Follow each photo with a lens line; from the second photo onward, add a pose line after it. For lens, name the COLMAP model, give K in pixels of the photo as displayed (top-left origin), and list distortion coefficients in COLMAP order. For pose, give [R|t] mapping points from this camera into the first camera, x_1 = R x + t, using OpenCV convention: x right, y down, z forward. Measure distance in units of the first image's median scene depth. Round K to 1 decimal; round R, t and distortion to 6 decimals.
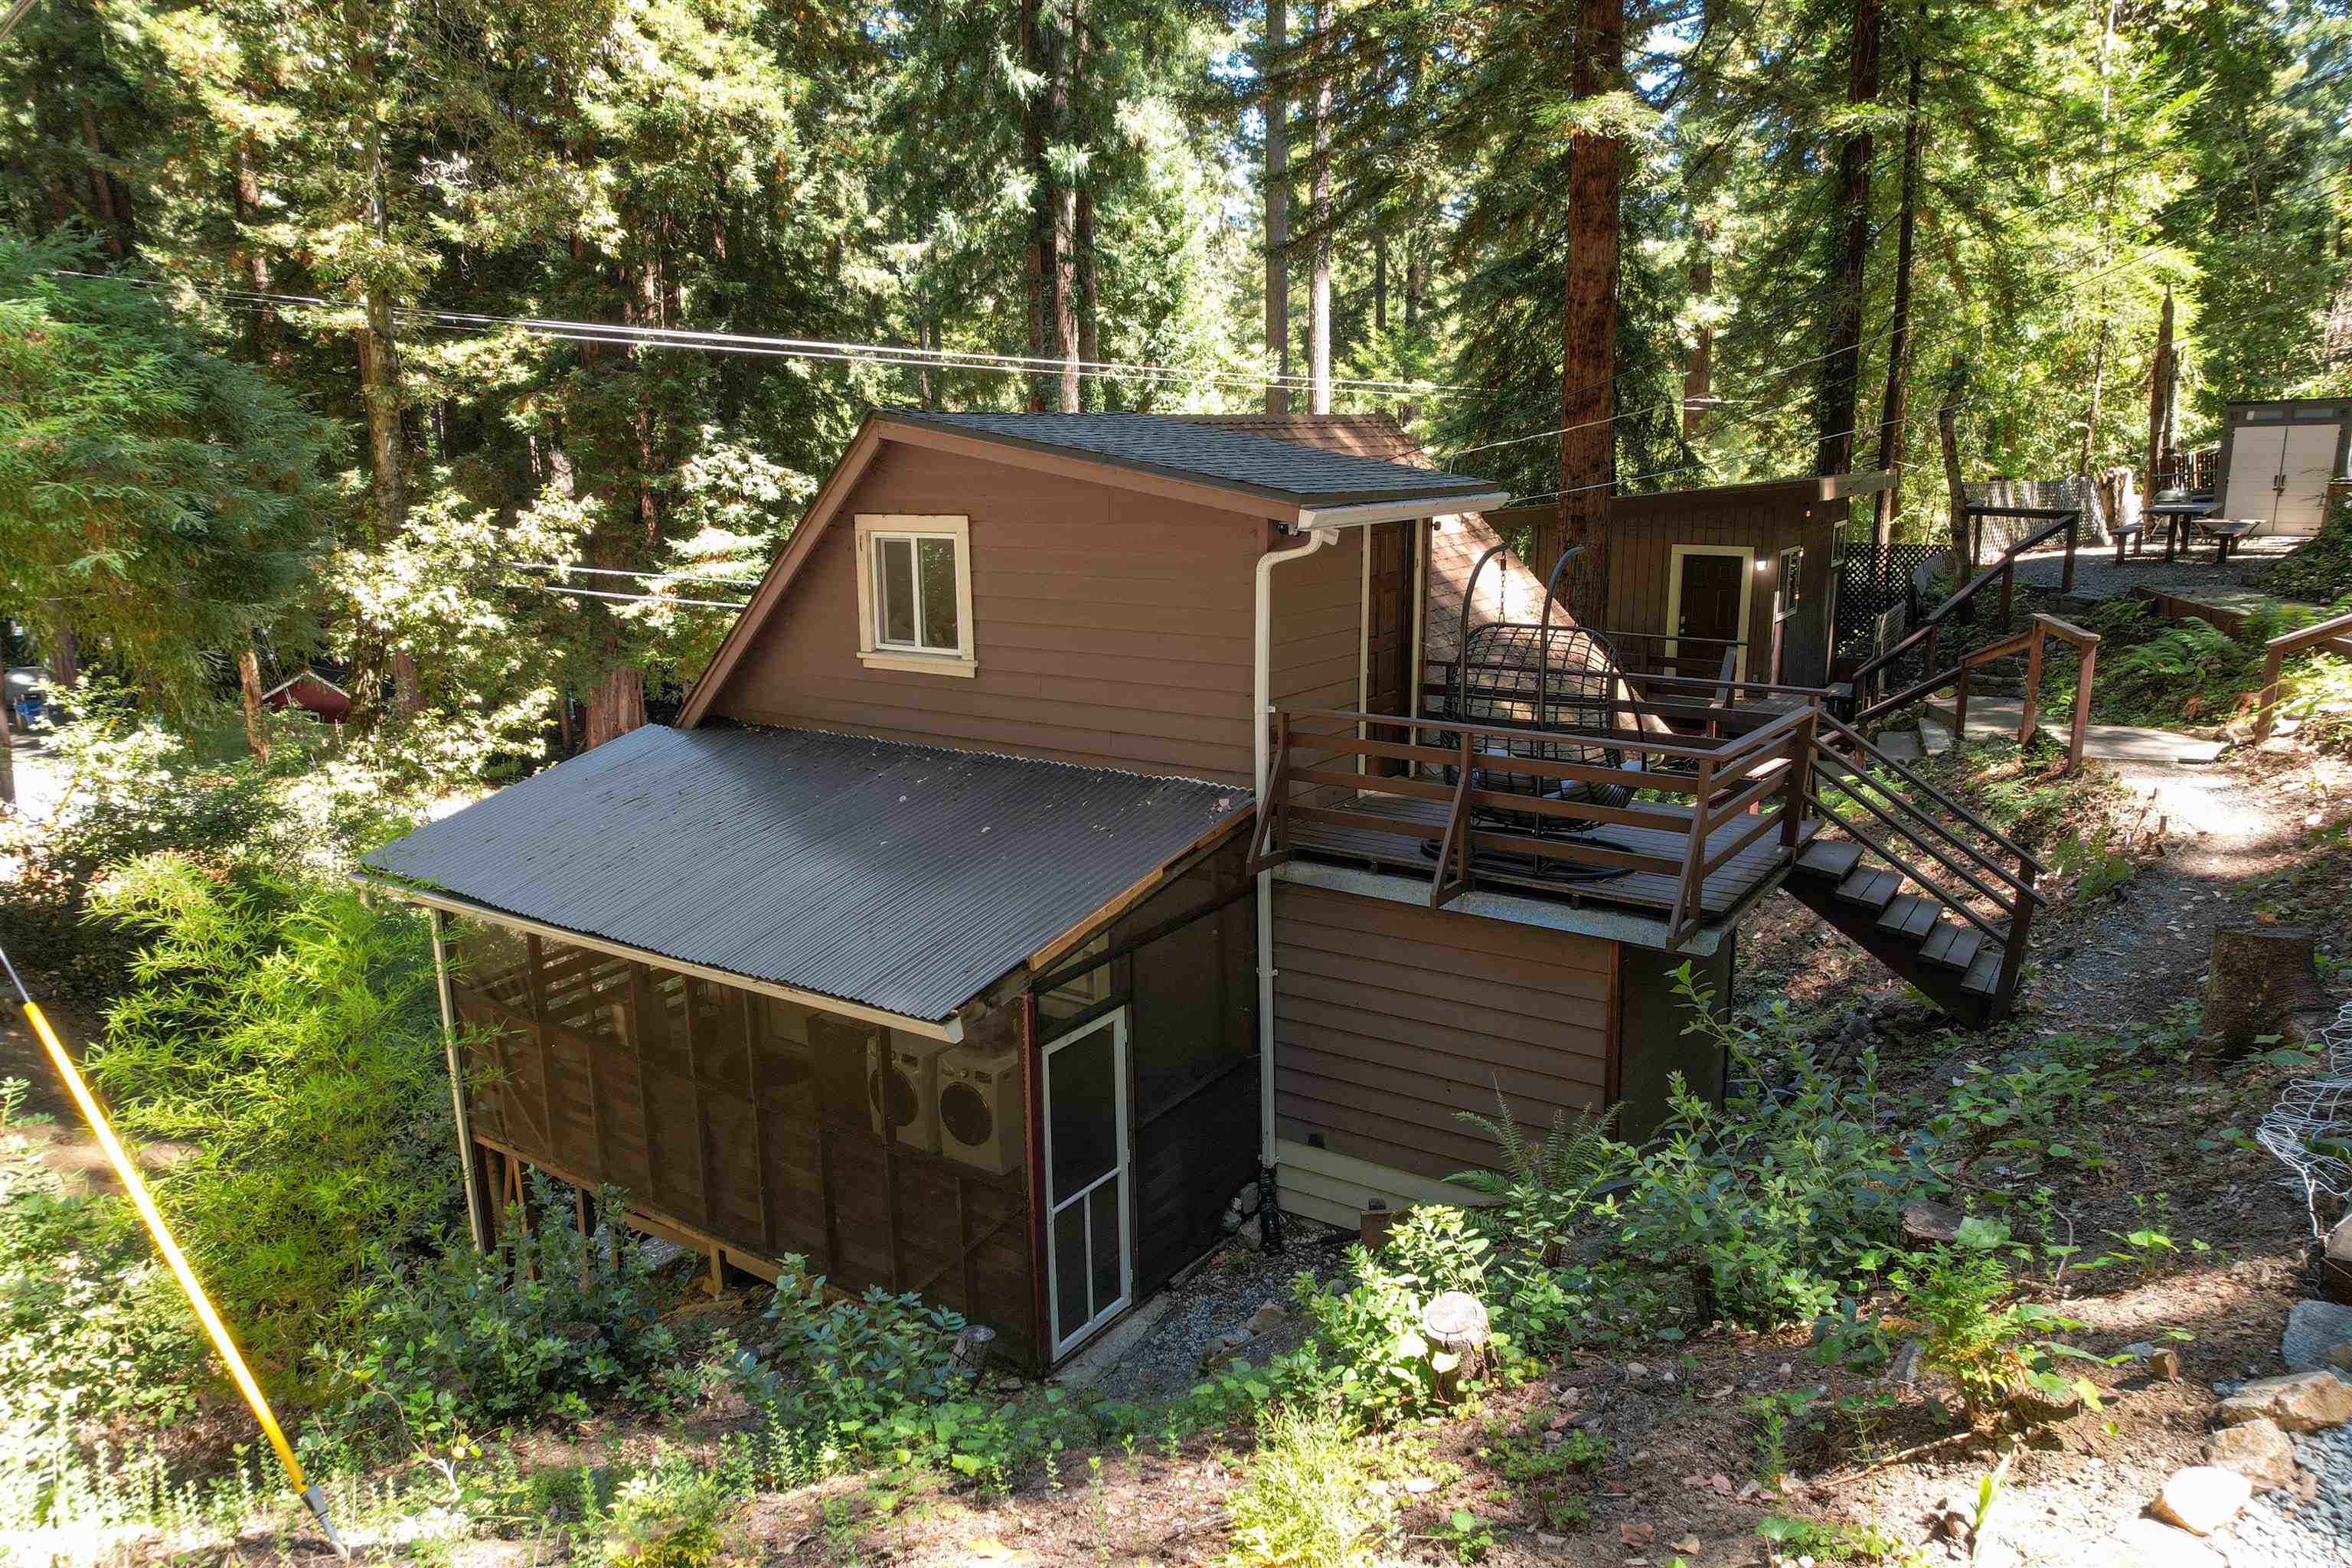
lens RADIAL K [[1538.3, 0, 1189.5], [0, 1538.3, 770.2], [0, 0, 1]] dist [-0.063928, 0.048455]
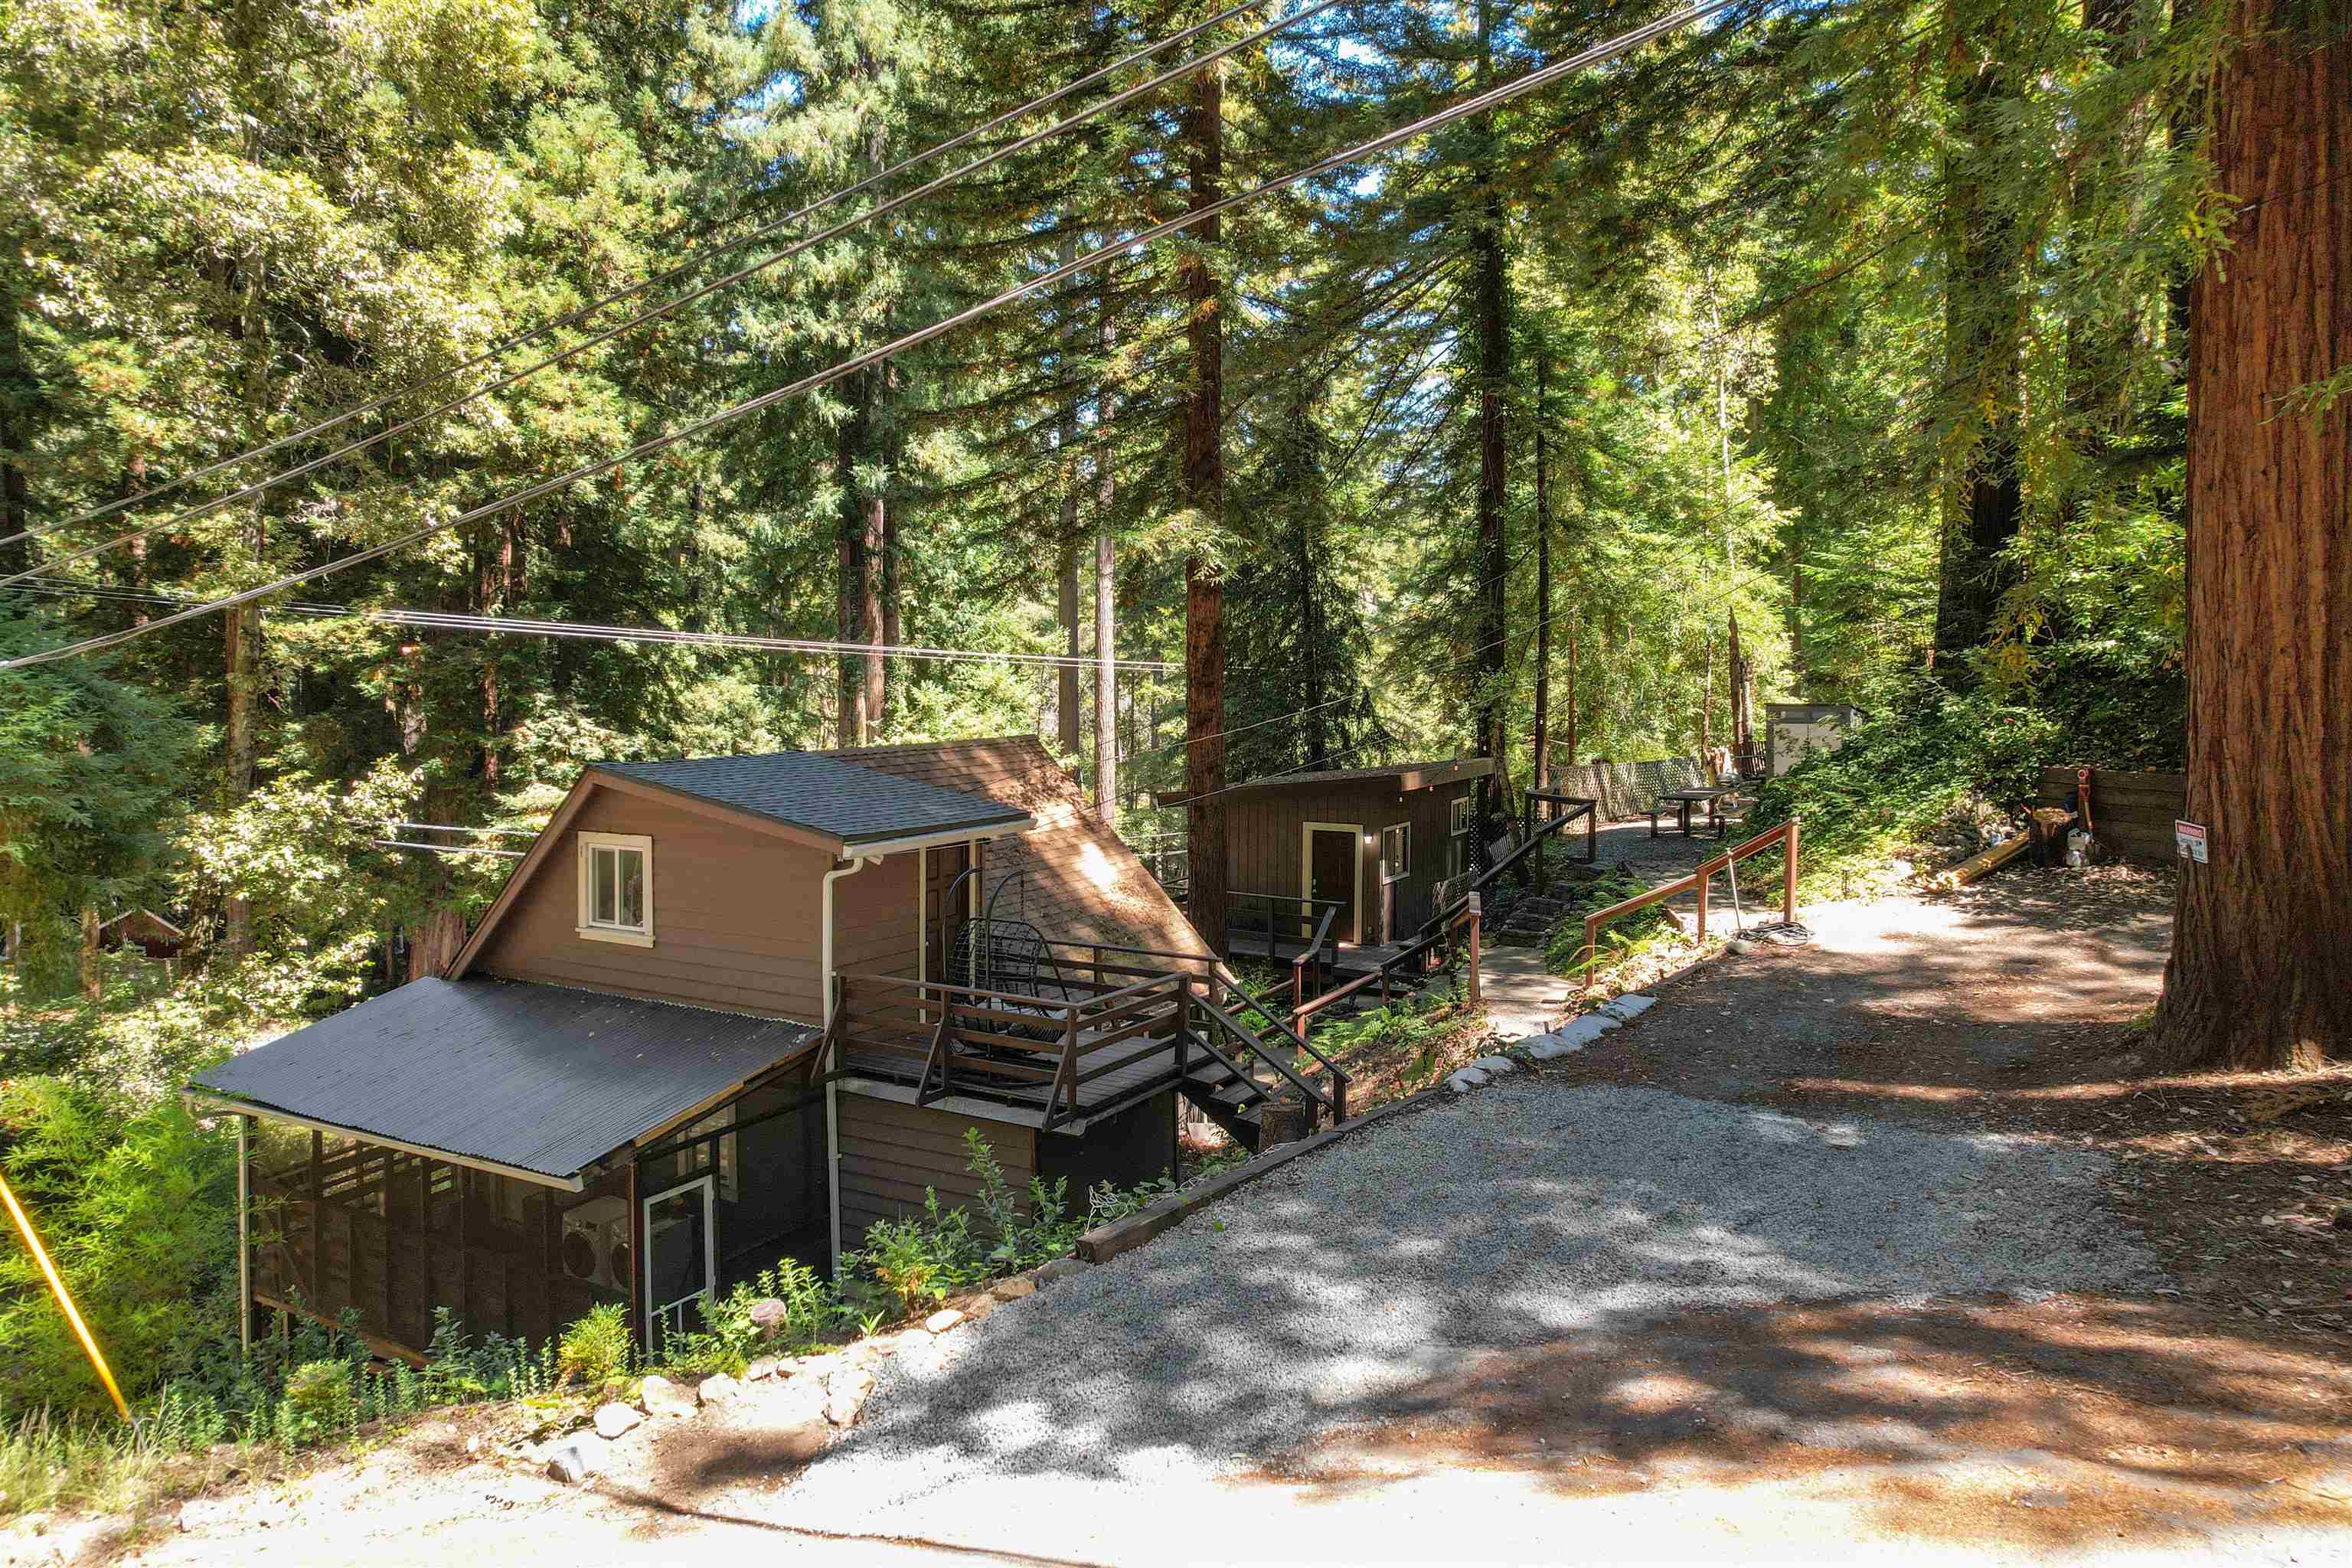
lens RADIAL K [[1538.3, 0, 1202.1], [0, 1538.3, 696.2], [0, 0, 1]] dist [-0.063928, 0.048455]
pose [[0.996136, 0.011386, 0.087079, 0.100029], [0.005643, 0.981212, -0.192849, -0.005420], [-0.087639, 0.192596, 0.977357, -0.197306]]
